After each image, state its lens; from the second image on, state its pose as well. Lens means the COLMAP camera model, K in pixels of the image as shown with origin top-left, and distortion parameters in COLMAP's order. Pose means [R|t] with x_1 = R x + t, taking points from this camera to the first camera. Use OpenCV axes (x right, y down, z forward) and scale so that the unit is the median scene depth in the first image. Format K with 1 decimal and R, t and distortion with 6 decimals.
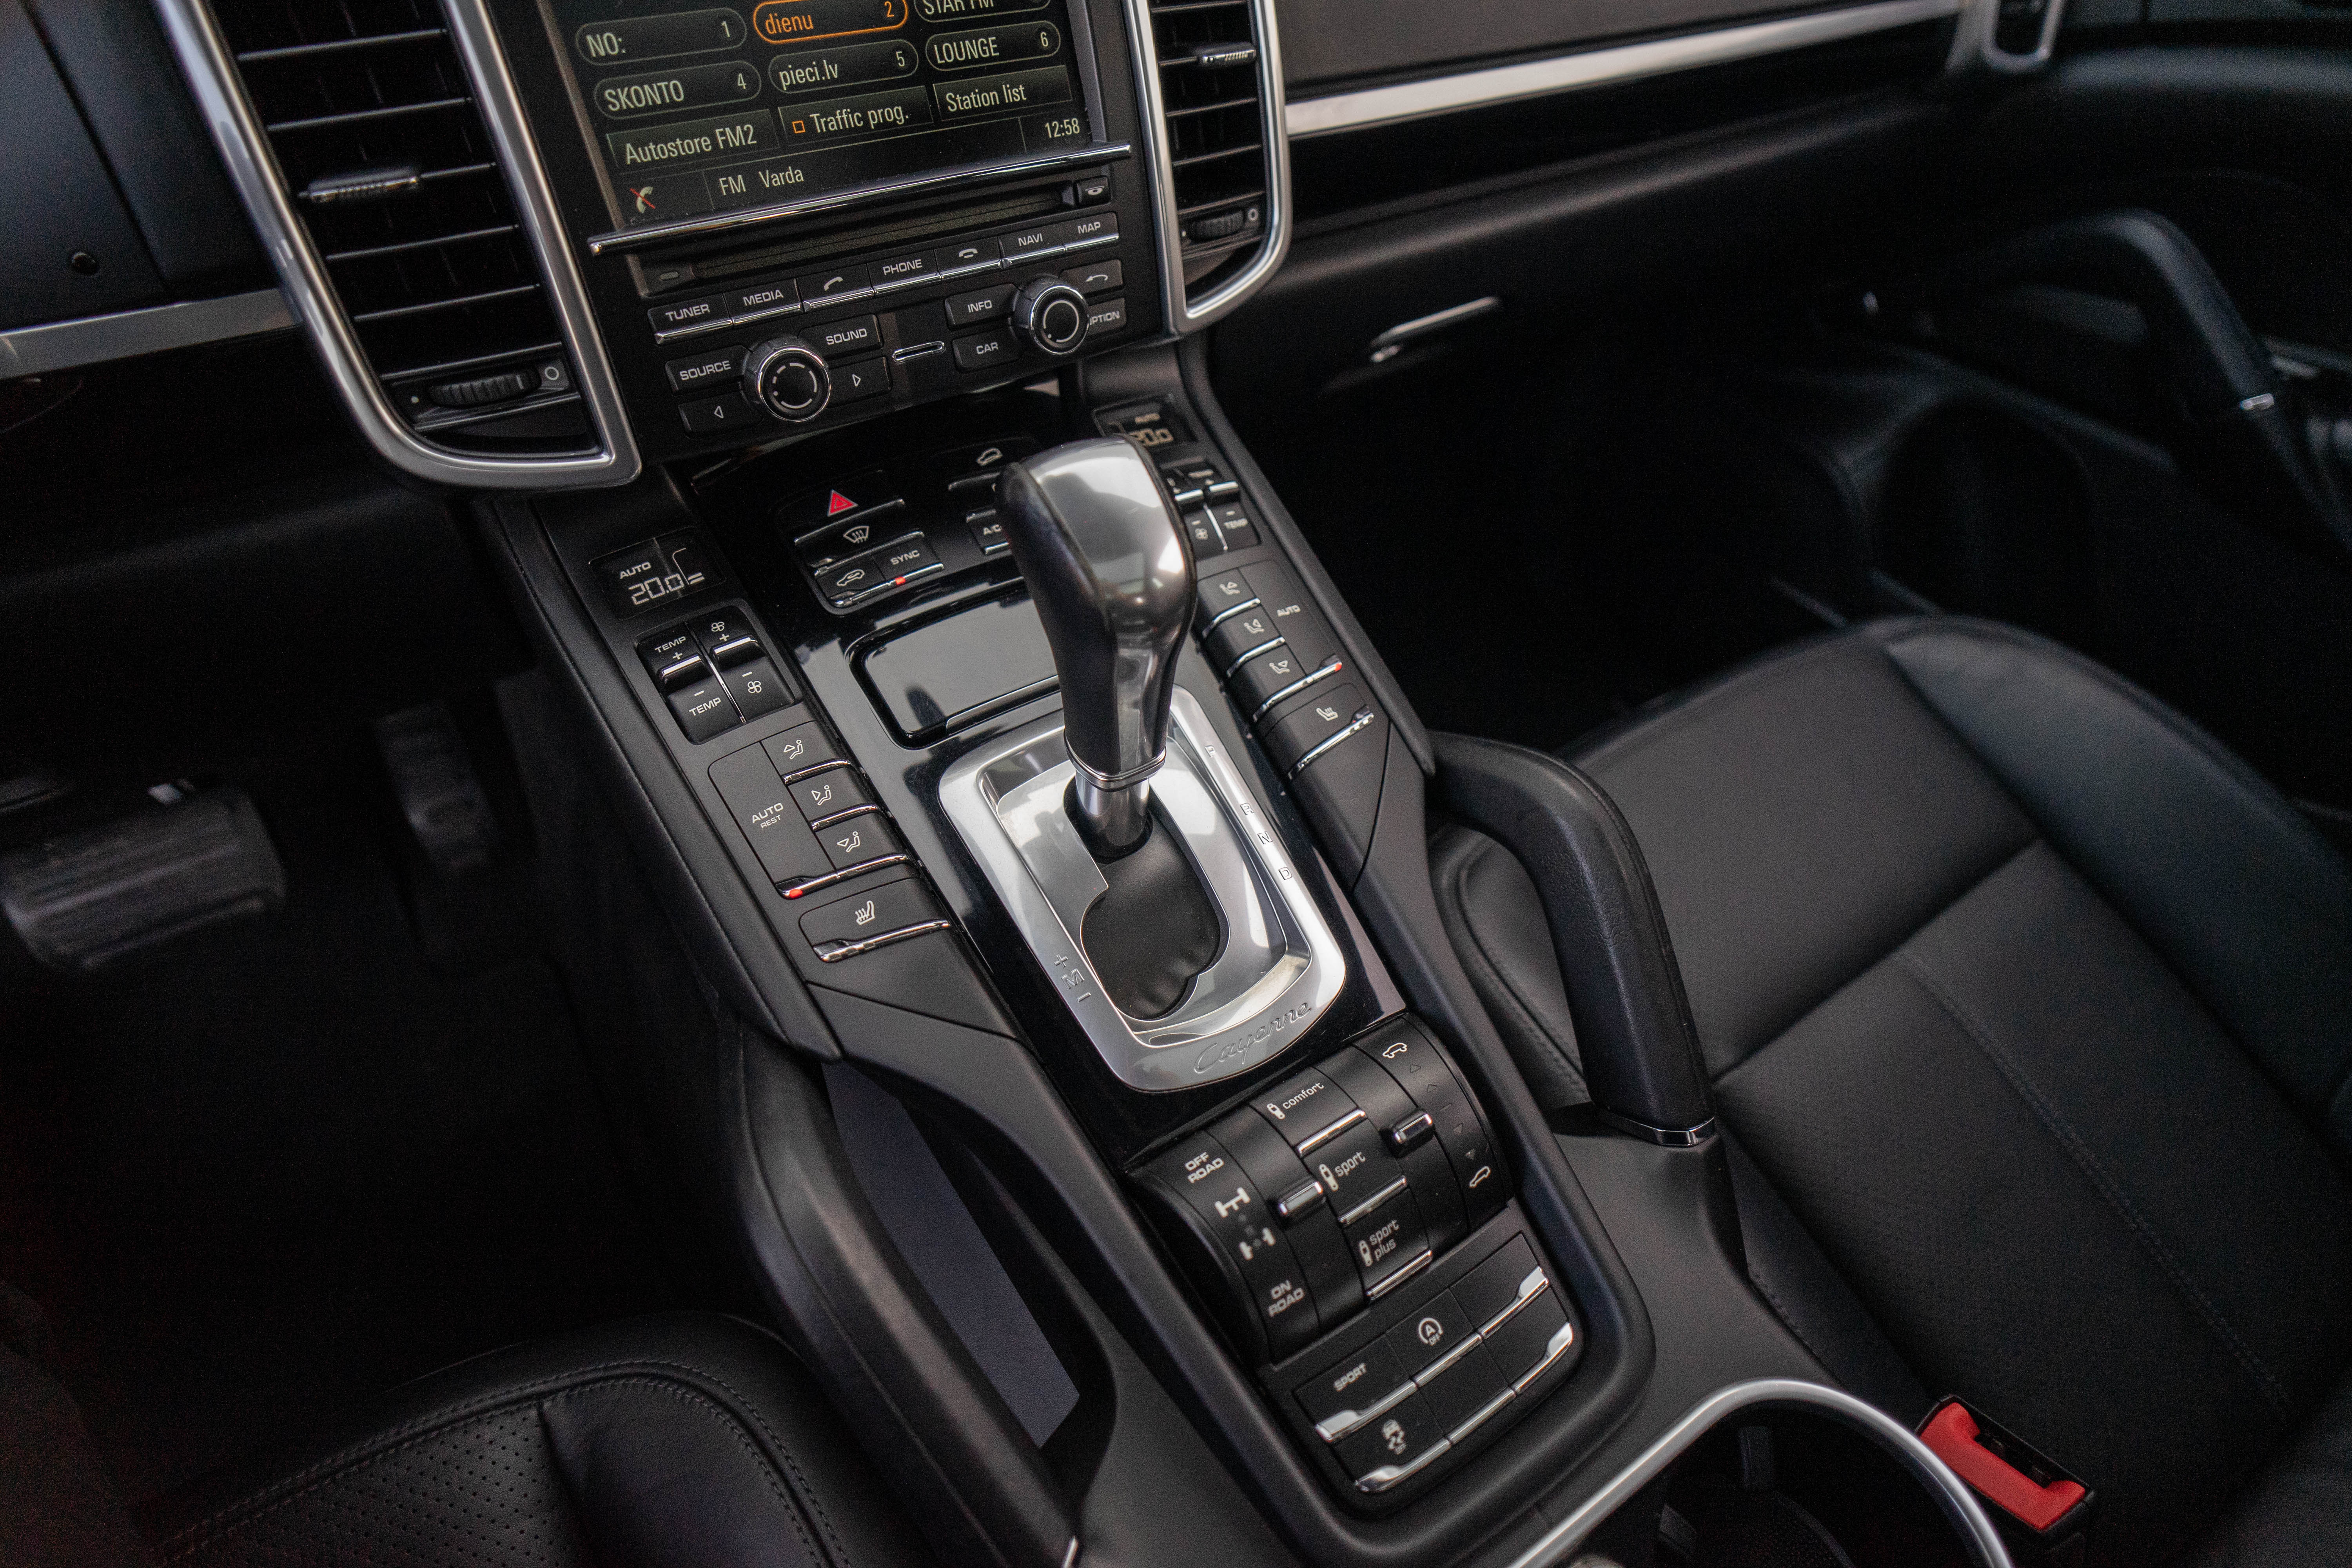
lens RADIAL K [[1229.6, 0, 1182.1], [0, 1229.6, 776.1], [0, 0, 1]] dist [-0.056301, 0.029512]
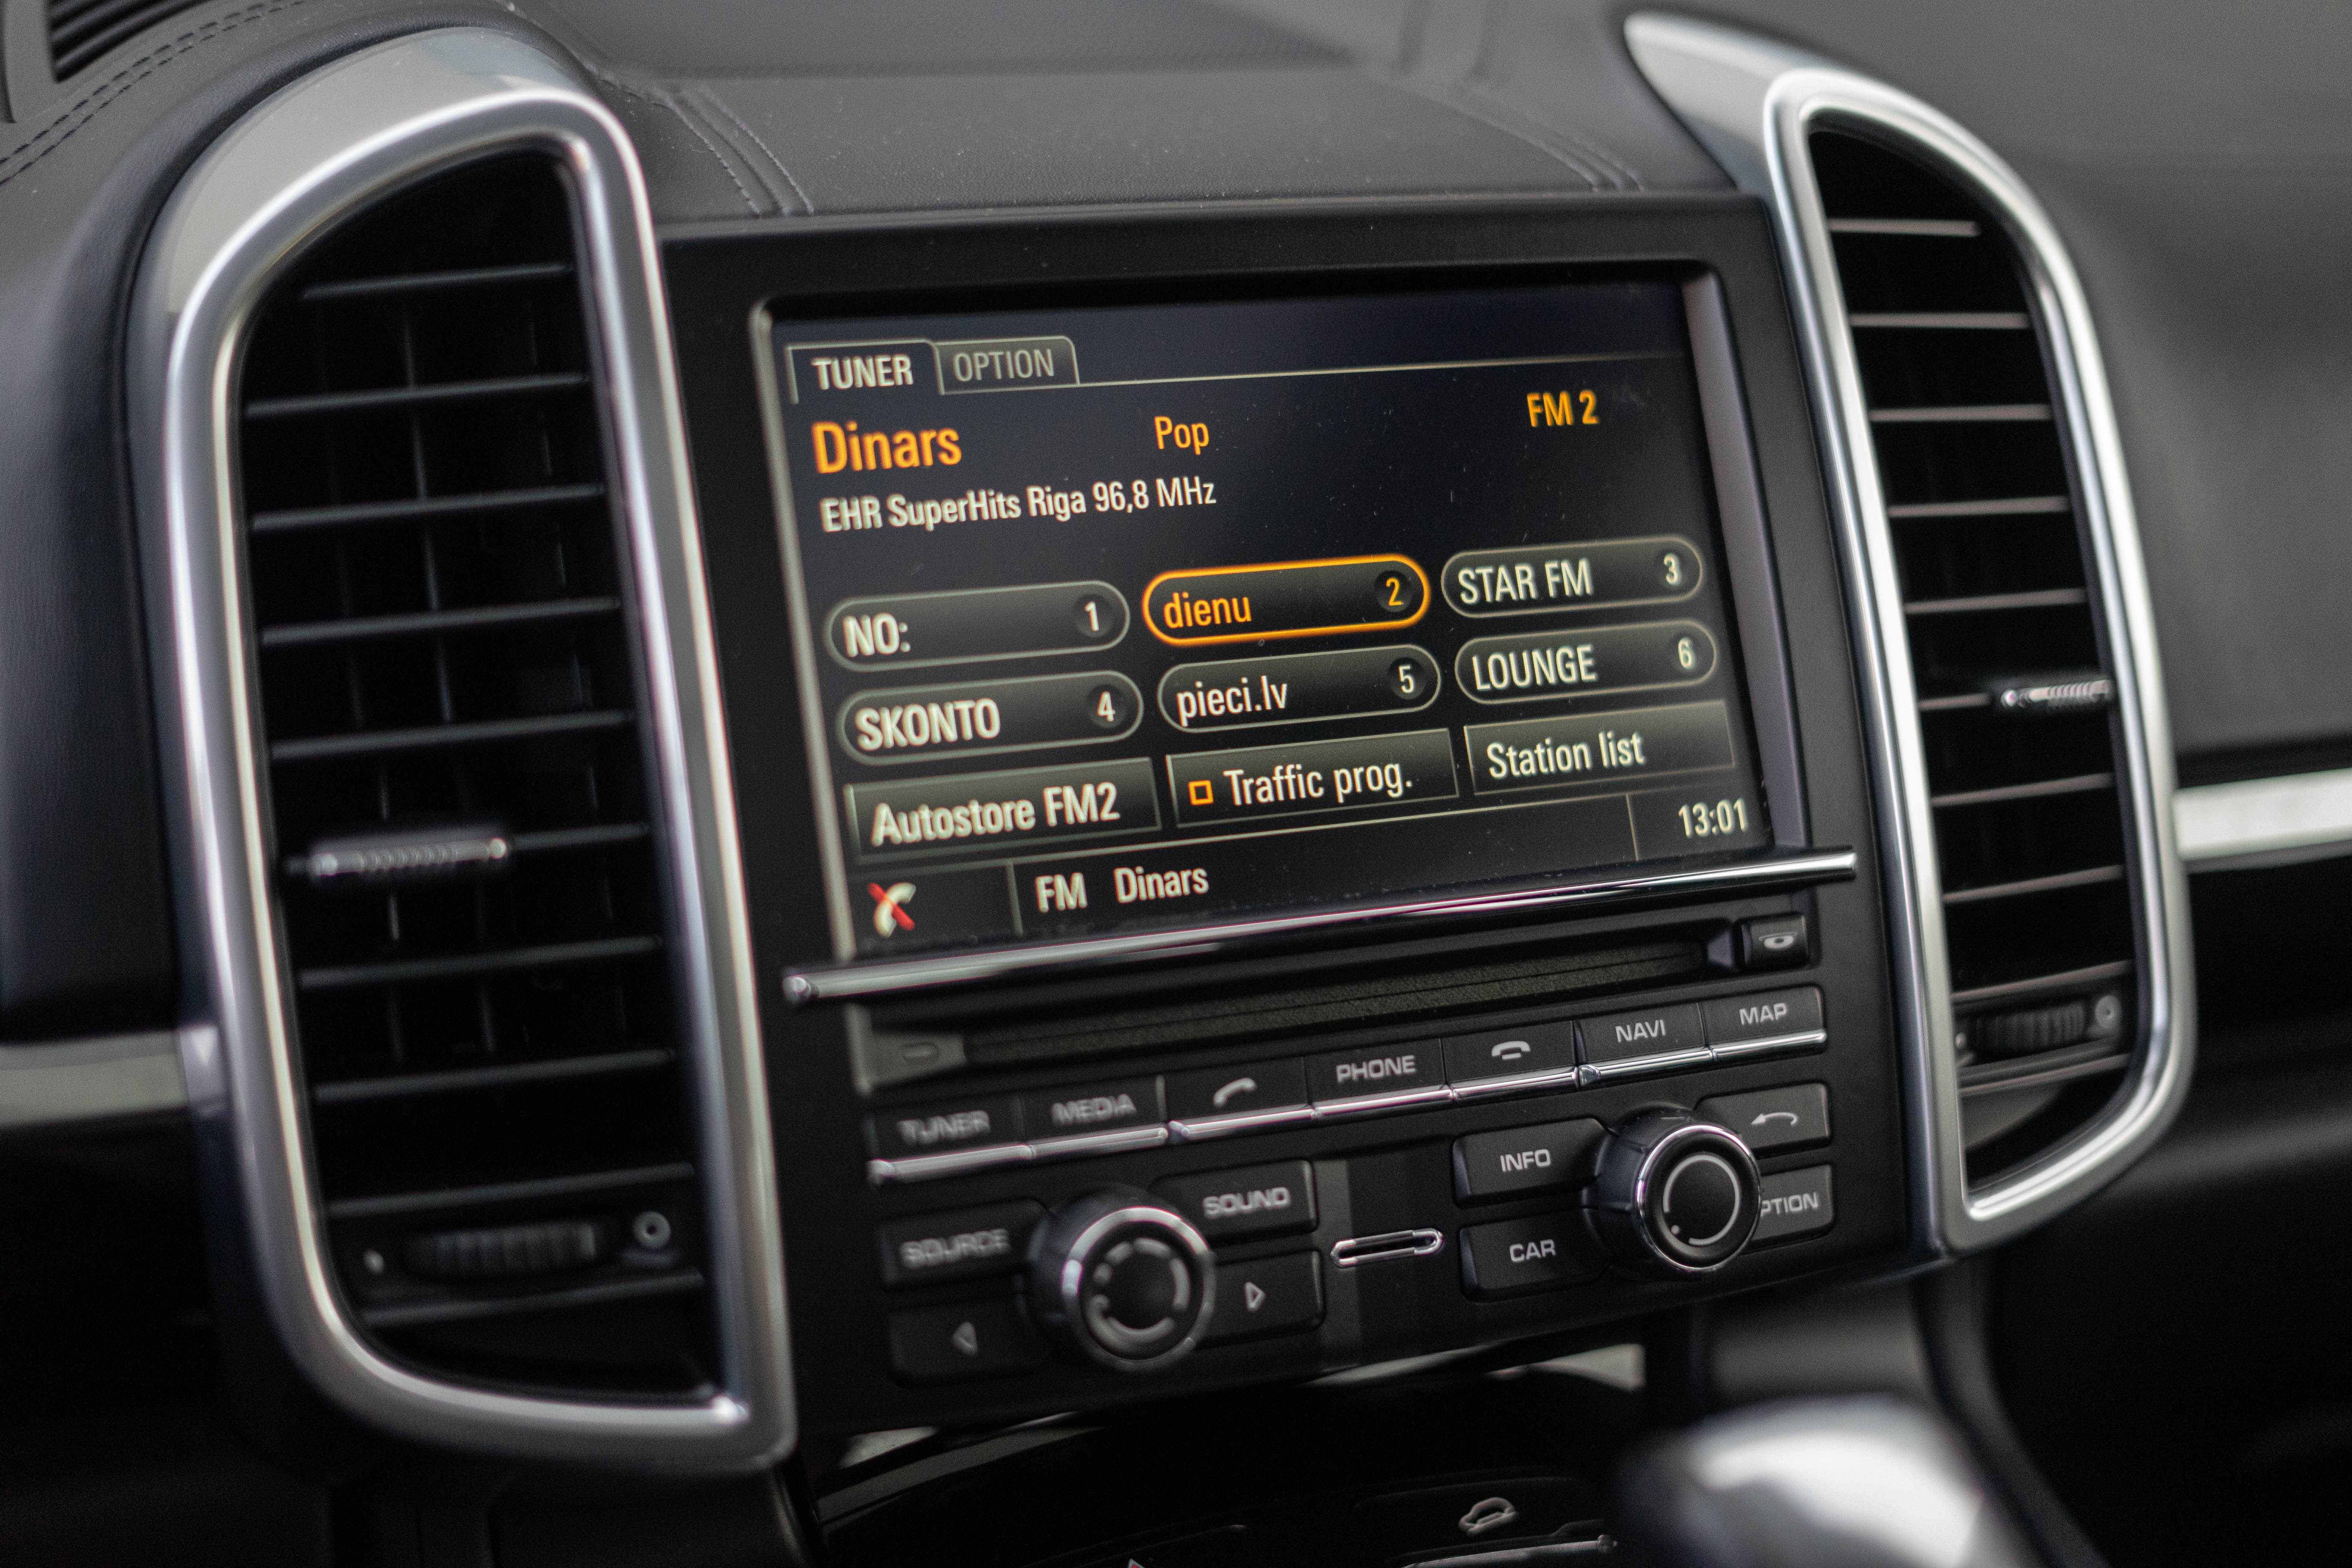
lens RADIAL K [[3745.9, 0, 1174.9], [0, 3745.9, 775.9], [0, 0, 1]] dist [-0.096312, 0.045215]
pose [[0.989522, 0.019205, -0.143101, -0.108121], [-0.089059, 0.861295, -0.500240, 0.219804], [0.113645, 0.507743, 0.853980, -0.306486]]
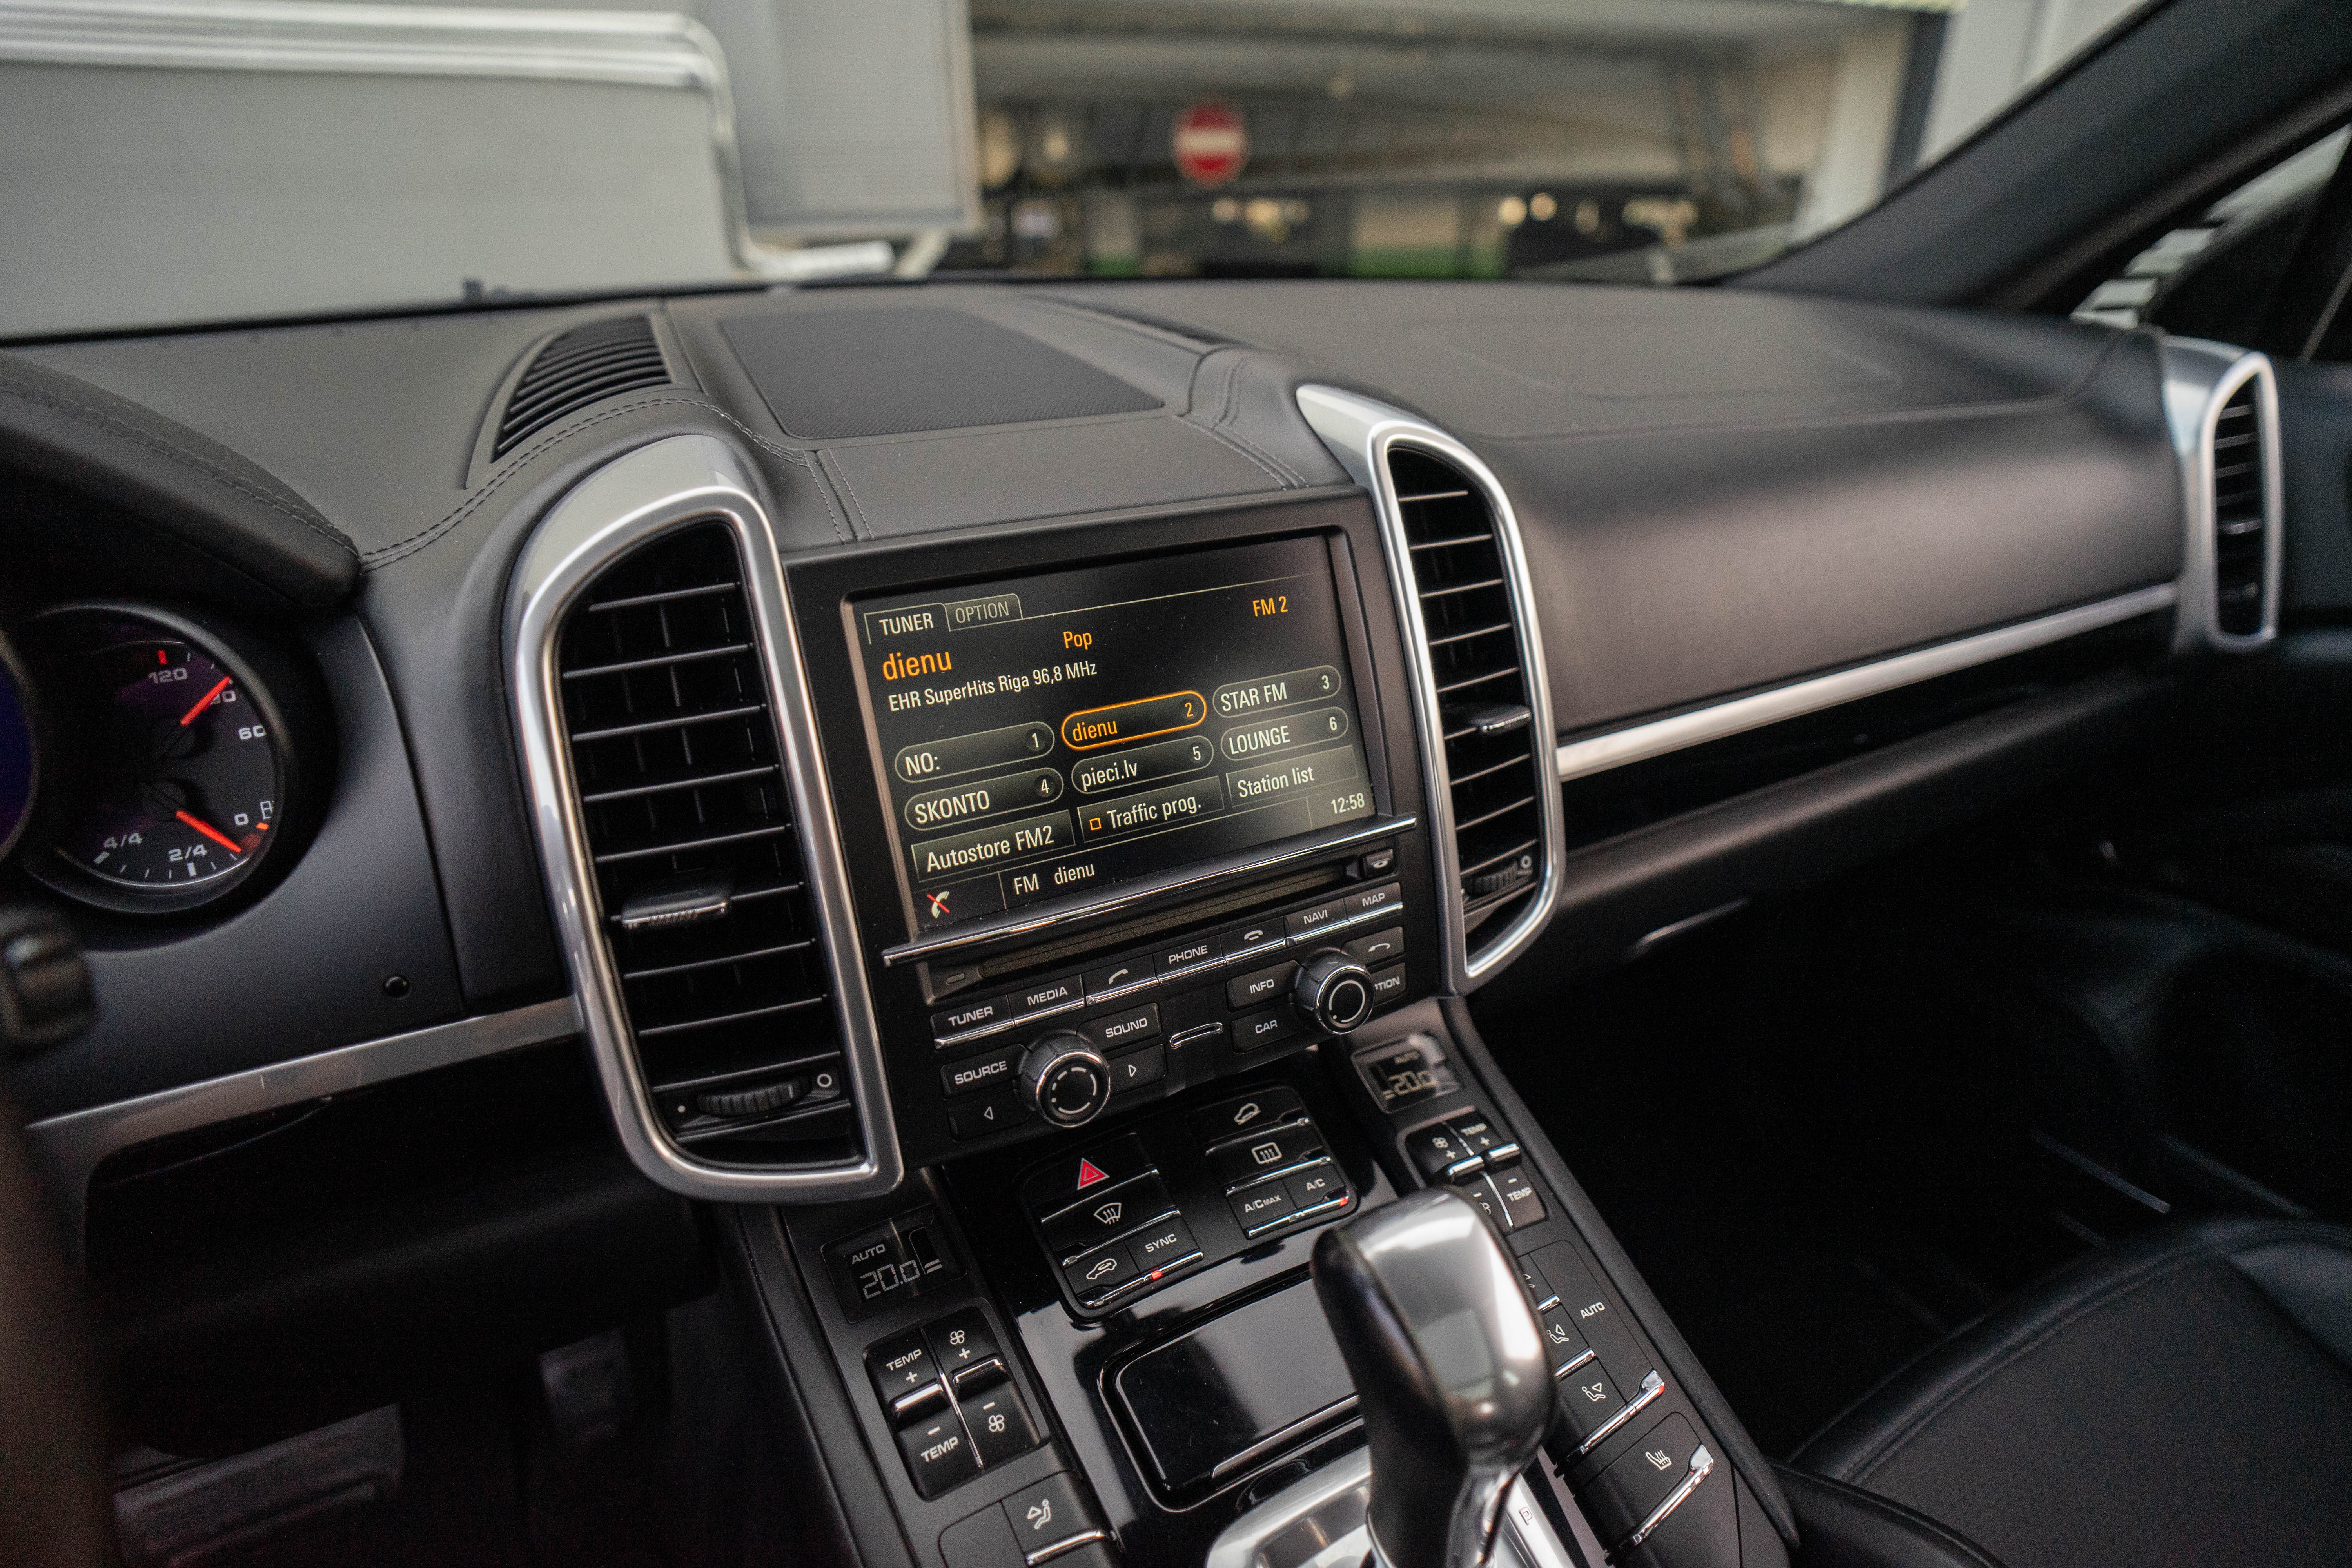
lens RADIAL K [[1229.6, 0, 1182.1], [0, 1229.6, 776.1], [0, 0, 1]] dist [-0.056301, 0.029512]
pose [[0.995087, 0.002396, -0.098978, -0.146844], [-0.036135, 0.939534, -0.340543, -0.233645], [0.092177, 0.342446, 0.935005, 0.058551]]
